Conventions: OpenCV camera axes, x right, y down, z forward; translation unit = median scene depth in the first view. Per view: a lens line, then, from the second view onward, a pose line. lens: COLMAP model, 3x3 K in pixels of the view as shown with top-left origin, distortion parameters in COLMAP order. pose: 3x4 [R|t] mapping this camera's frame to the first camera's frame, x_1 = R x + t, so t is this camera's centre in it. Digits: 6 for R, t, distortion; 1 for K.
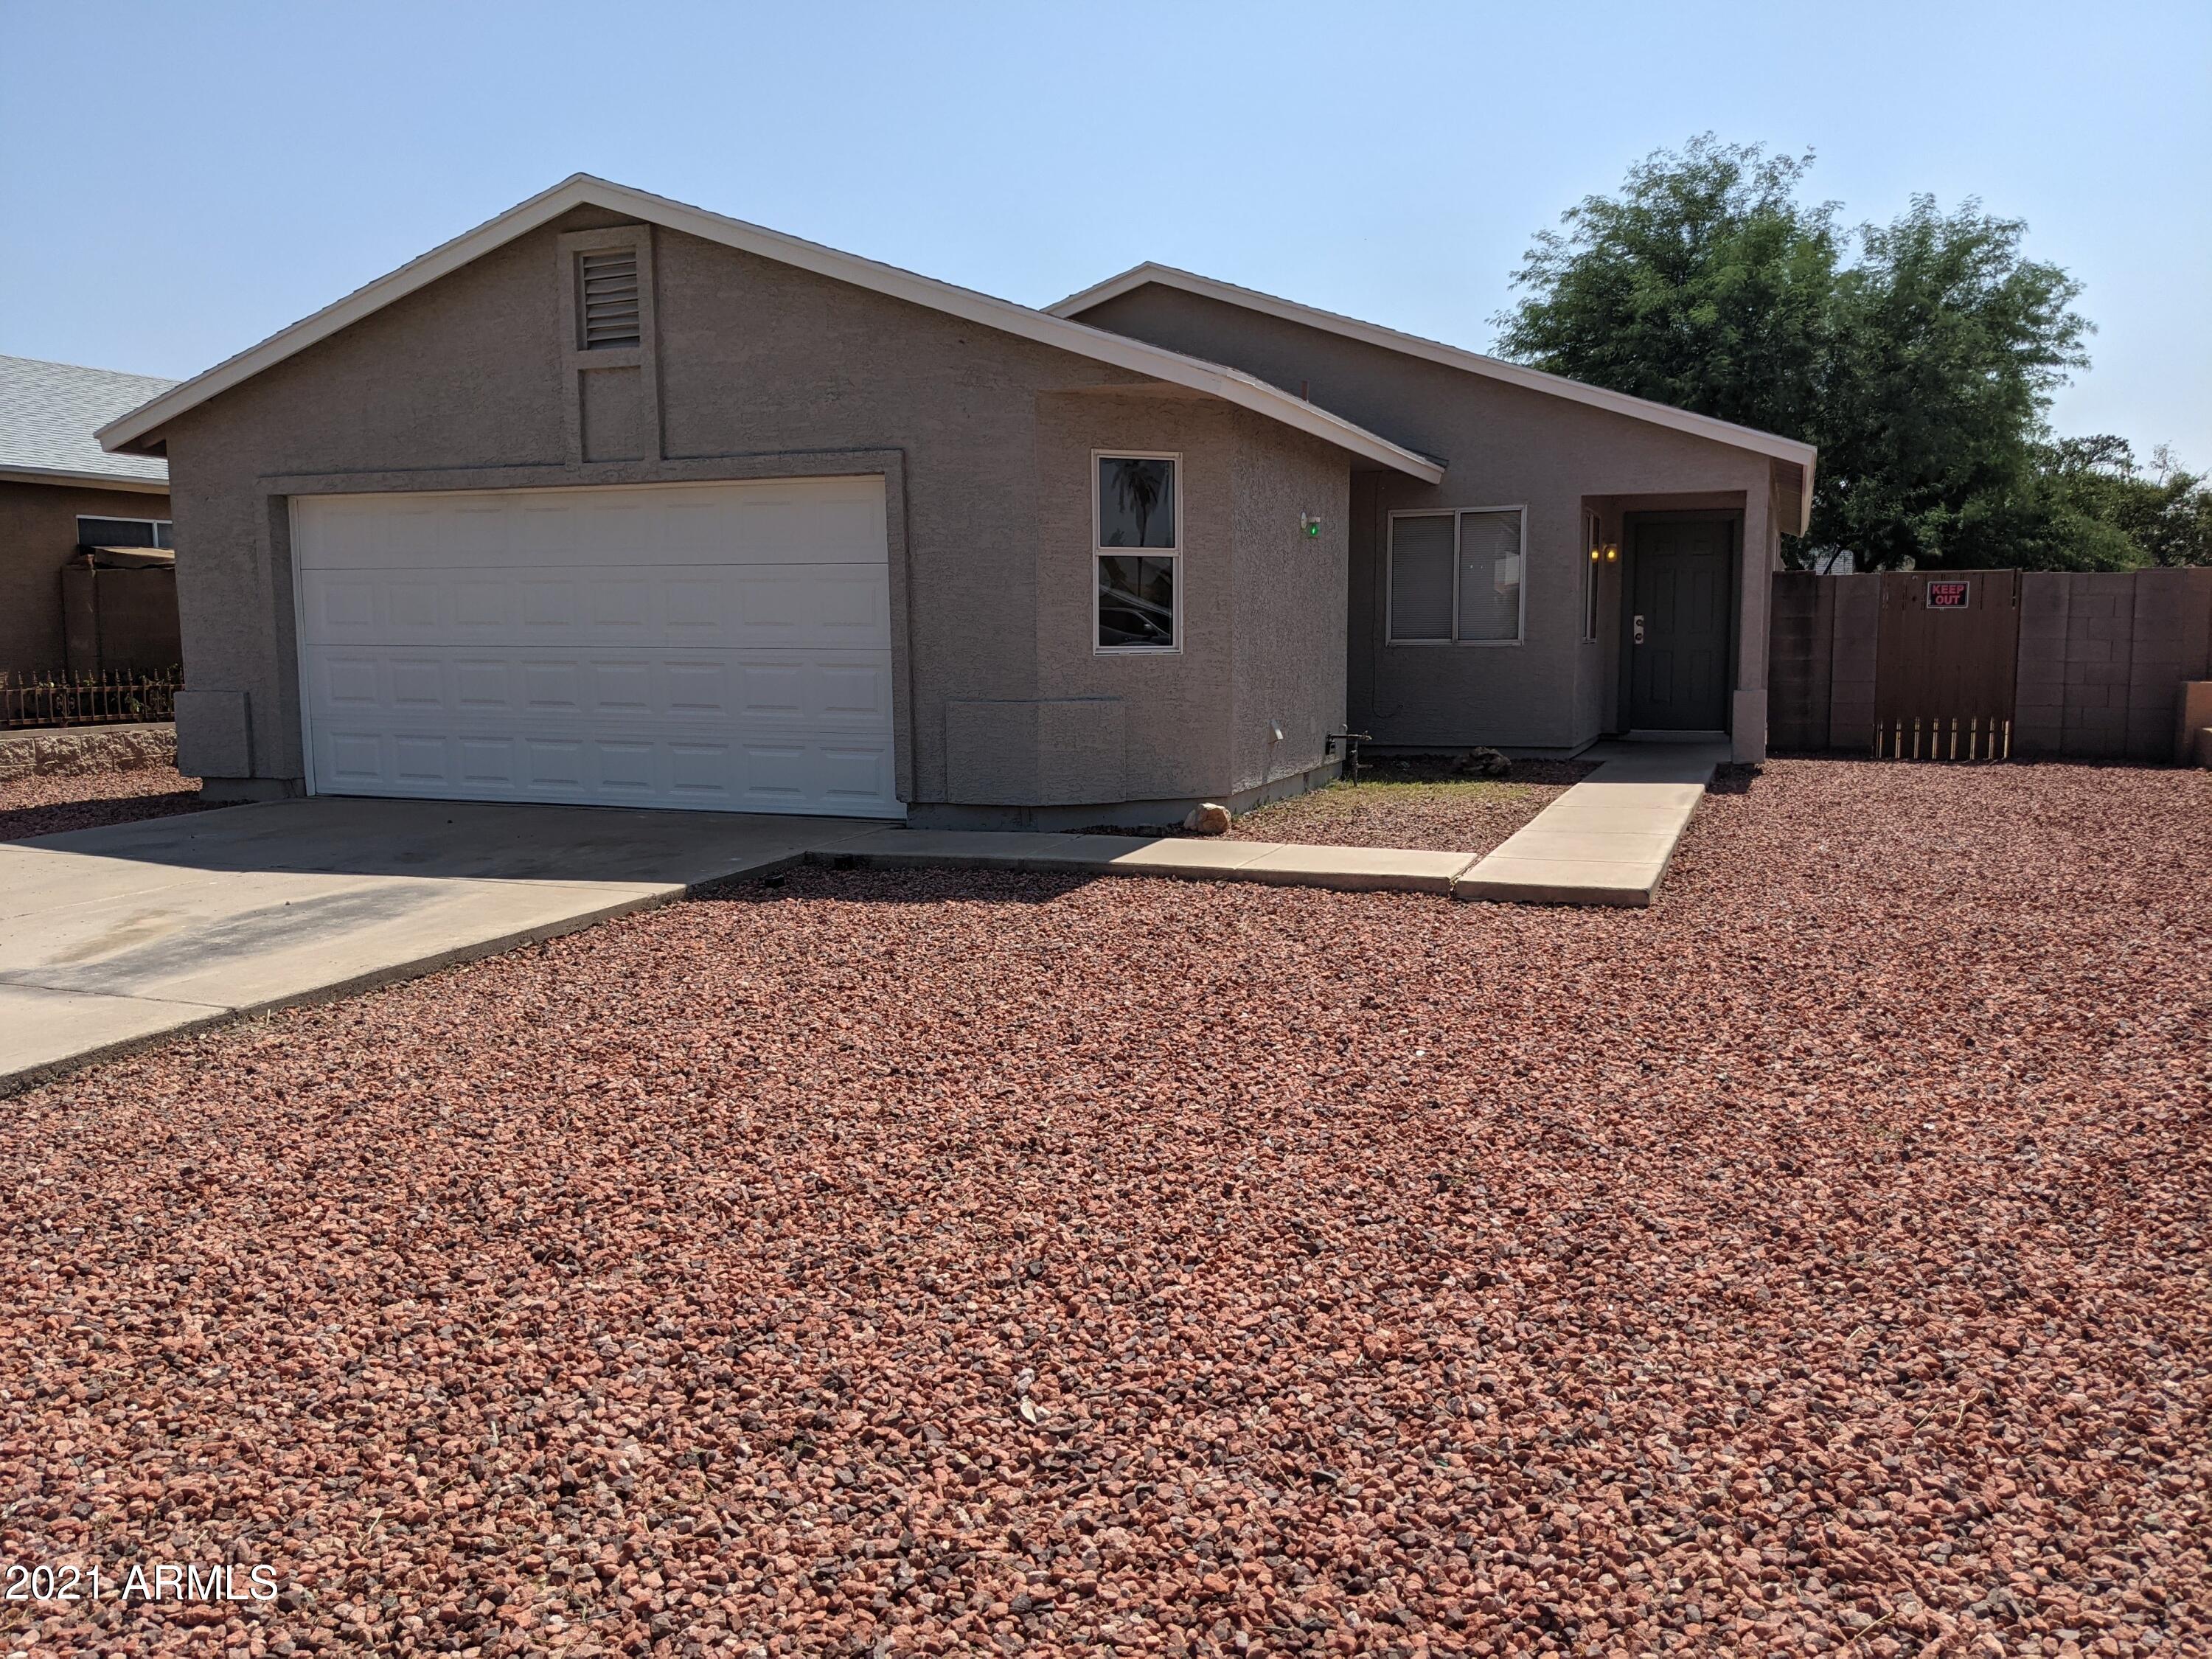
lens RADIAL K [[1742.9, 0, 1106.0], [0, 1742.9, 829.5], [0, 0, 1]] dist [0.008592, -0.004096]
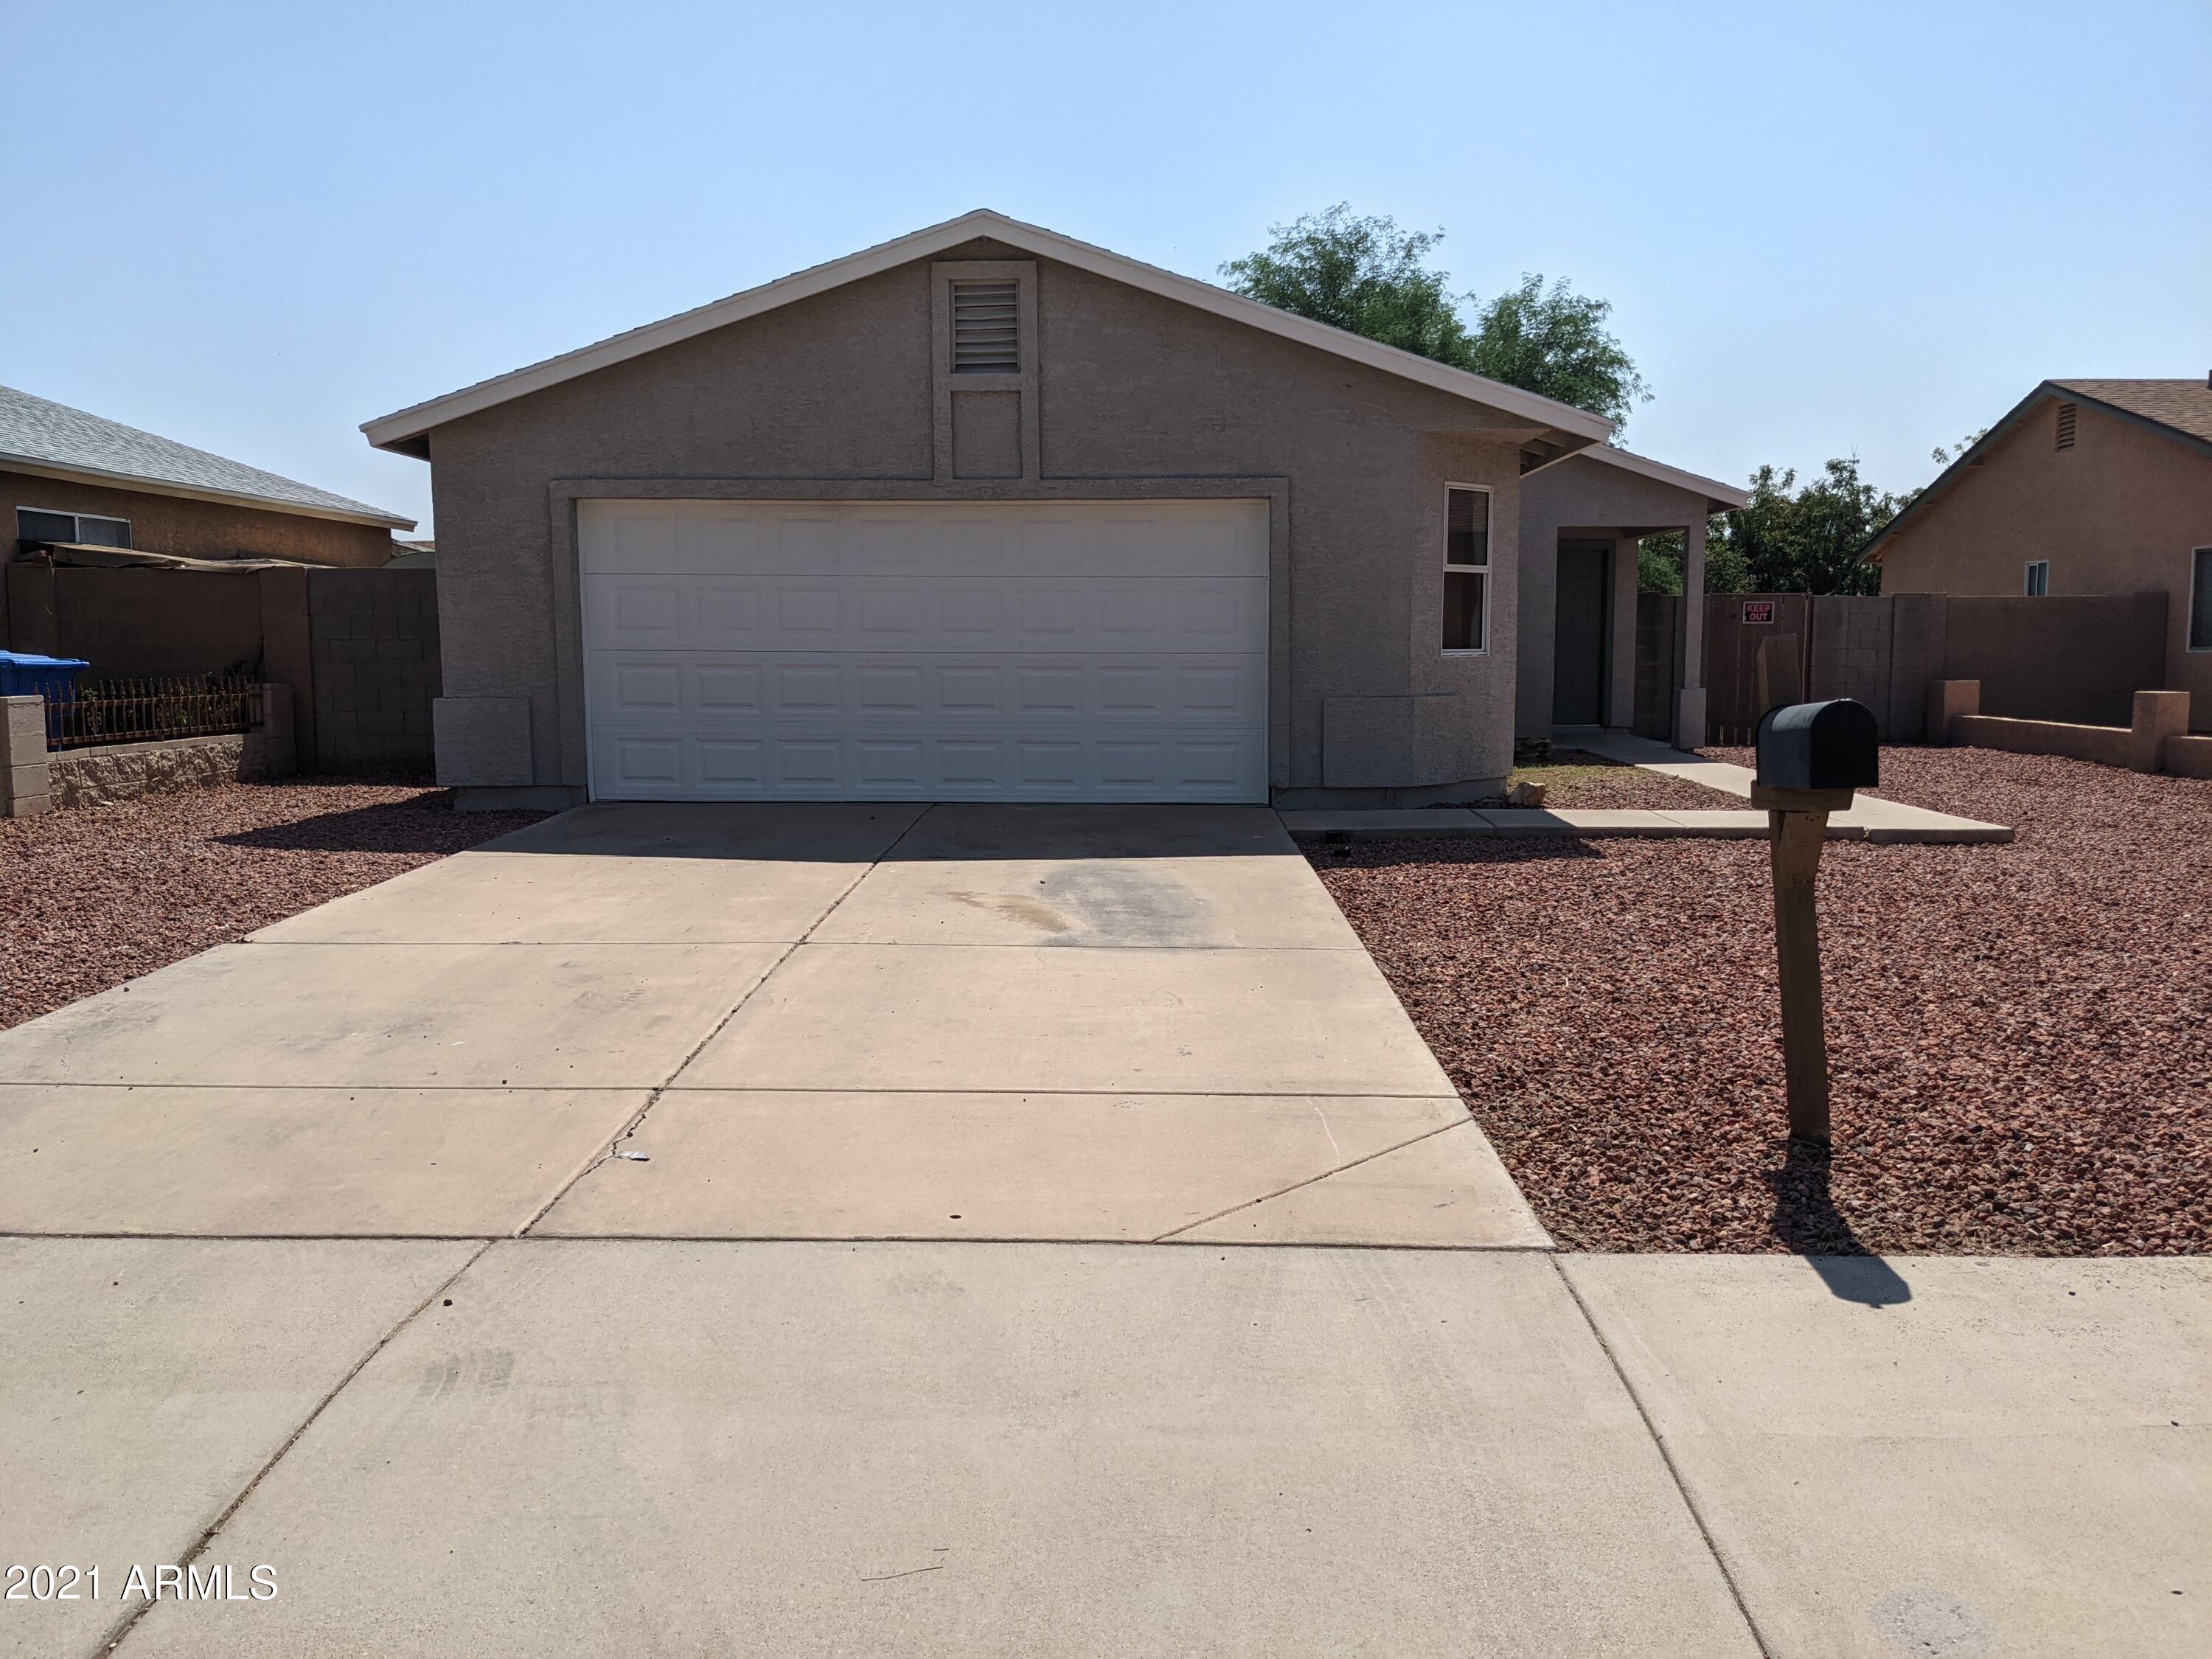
lens RADIAL K [[1719.4, 0, 1106.0], [0, 1719.4, 829.5], [0, 0, 1]] dist [0.062327, -0.081373]
pose [[0.946117, -0.032576, 0.322182, -0.542206], [0.035169, 0.999379, -0.002229, 0.009368], [-0.321910, 0.013440, 0.946675, -0.023782]]
